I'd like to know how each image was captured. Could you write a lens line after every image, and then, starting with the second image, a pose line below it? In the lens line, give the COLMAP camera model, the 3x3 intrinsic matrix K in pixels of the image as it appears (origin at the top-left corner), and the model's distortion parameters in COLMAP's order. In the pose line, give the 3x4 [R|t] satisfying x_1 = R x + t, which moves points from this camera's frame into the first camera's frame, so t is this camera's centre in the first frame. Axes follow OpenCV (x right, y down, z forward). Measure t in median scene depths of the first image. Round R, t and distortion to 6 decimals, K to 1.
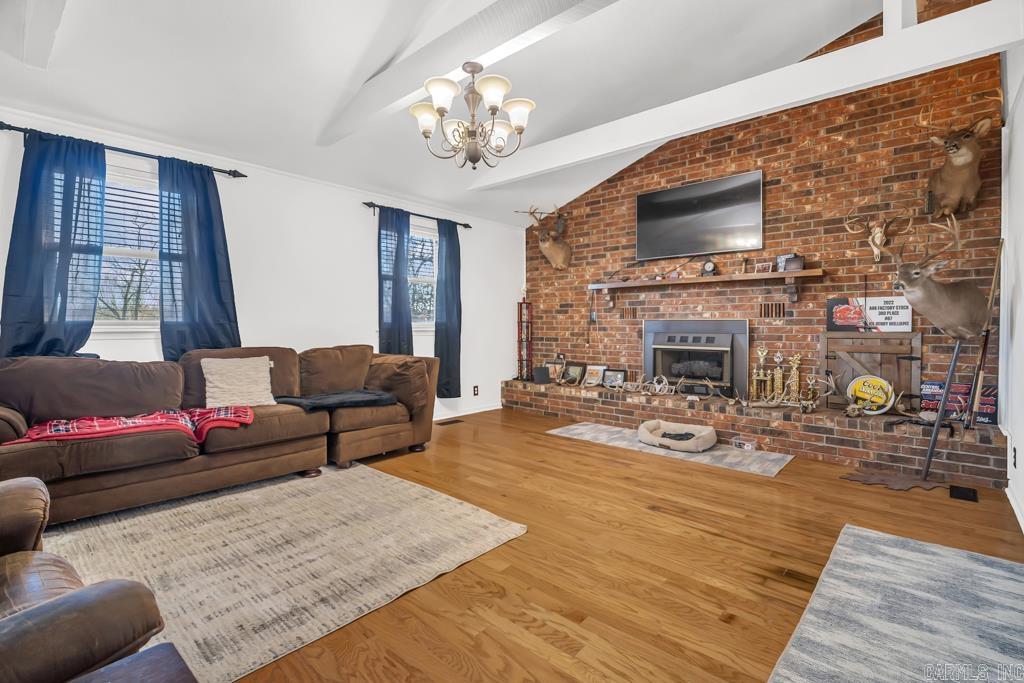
lens RADIAL K [[478.3, 0, 512.0], [0, 478.3, 341.5], [0, 0, 1]] dist [-0.001008, -0.000283]
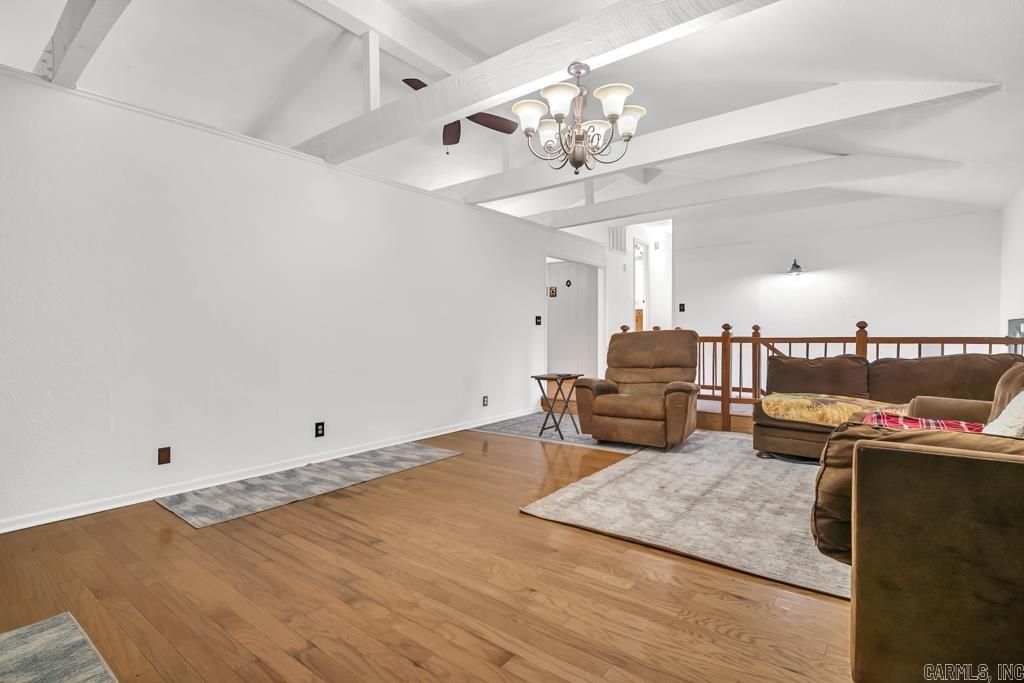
lens RADIAL K [[478.3, 0, 512.0], [0, 478.3, 341.5], [0, 0, 1]] dist [-0.001008, -0.000283]
pose [[-0.997129, 0.006175, -0.075473, 0.146697], [0.002018, 0.998483, 0.055028, -0.060805], [0.075698, 0.054717, -0.995628, 2.326864]]
